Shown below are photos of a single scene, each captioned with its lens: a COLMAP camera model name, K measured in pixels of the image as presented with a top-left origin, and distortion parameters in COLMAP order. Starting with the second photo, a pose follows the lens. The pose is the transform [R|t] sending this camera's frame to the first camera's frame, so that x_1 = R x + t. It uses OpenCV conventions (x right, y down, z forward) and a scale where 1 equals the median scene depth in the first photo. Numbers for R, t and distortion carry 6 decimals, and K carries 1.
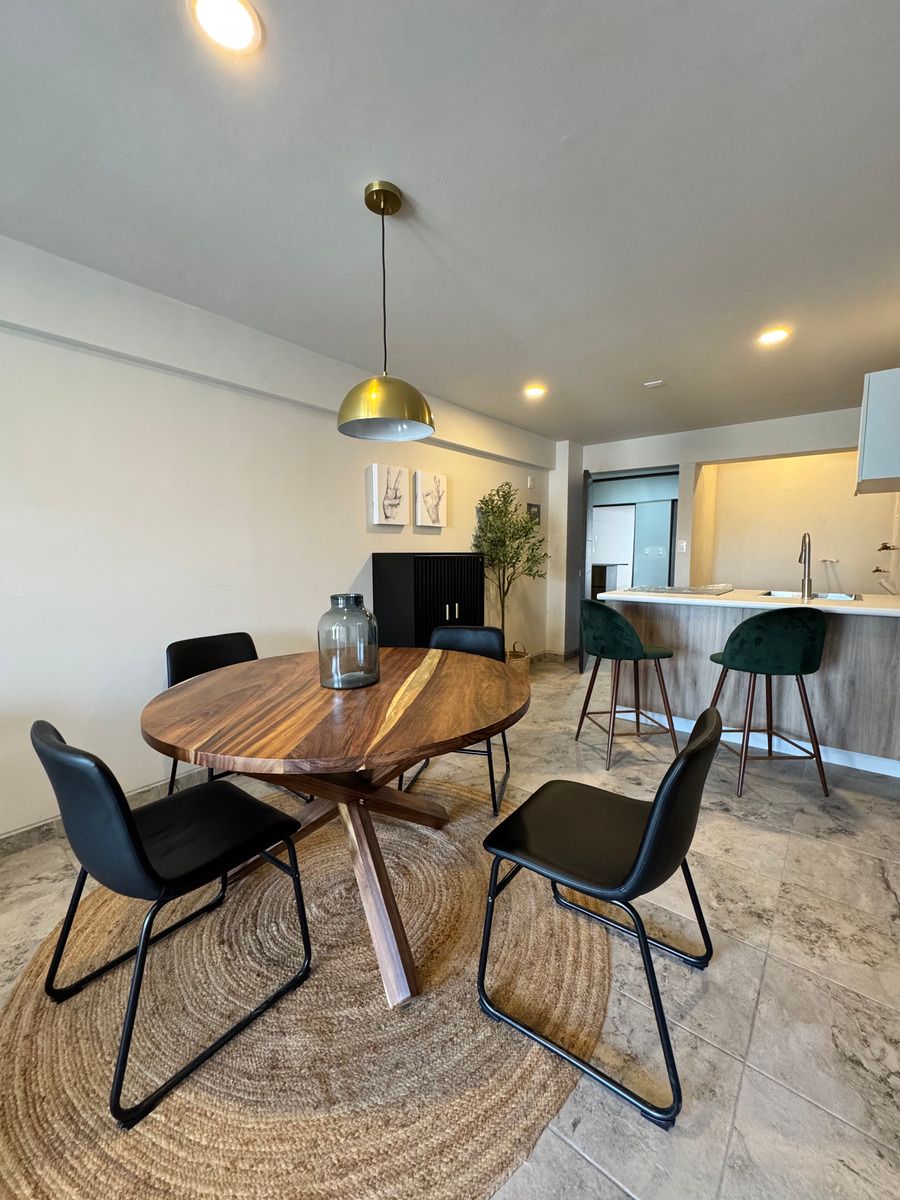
lens RADIAL K [[478.1, 0, 450.7], [0, 478.1, 598.3], [0, 0, 1]] dist [-0.002252, 0.000498]
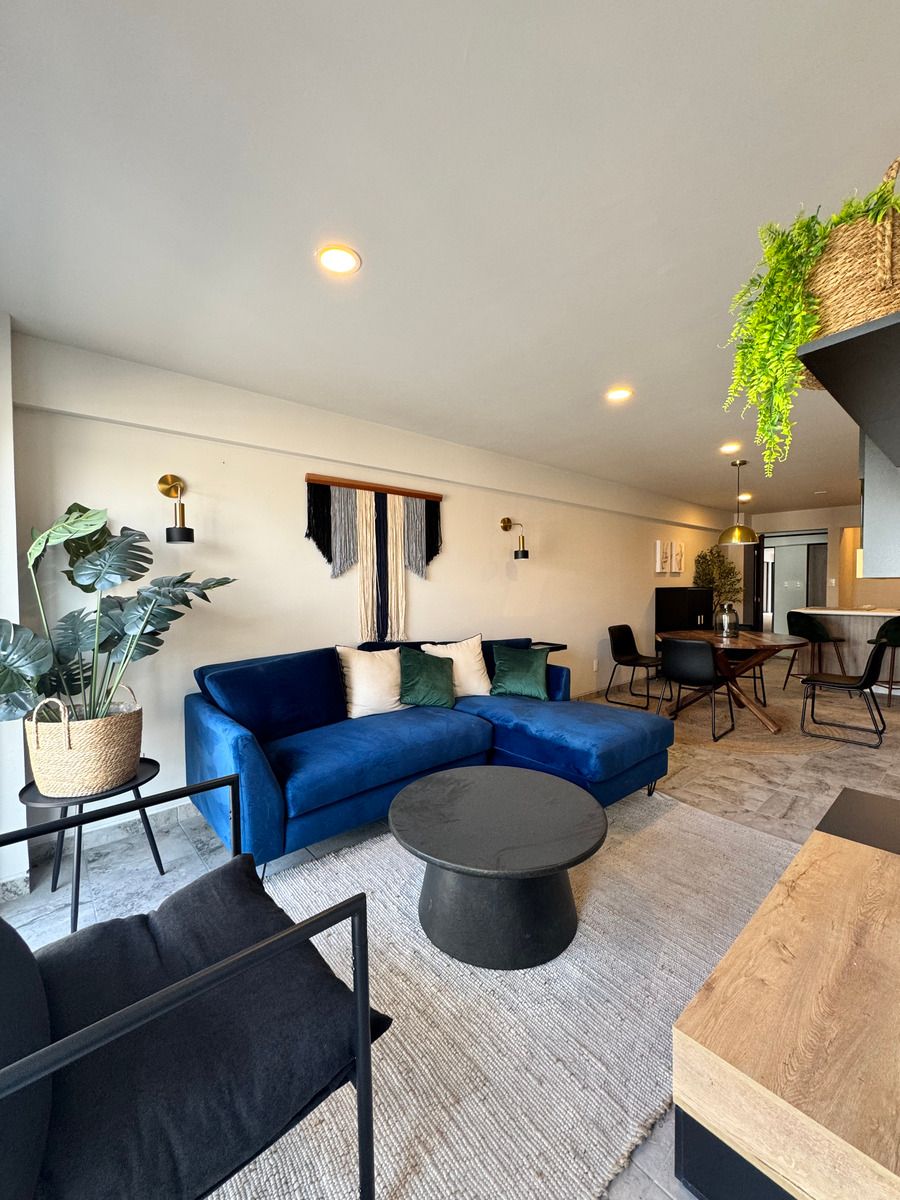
lens RADIAL K [[478.1, 0, 450.7], [0, 478.1, 598.3], [0, 0, 1]] dist [-0.002252, 0.000498]
pose [[0.986986, -0.000280, -0.160803, -0.662114], [-0.010633, 0.997697, -0.066996, 0.080242], [0.160451, 0.067834, 0.984710, -0.968055]]
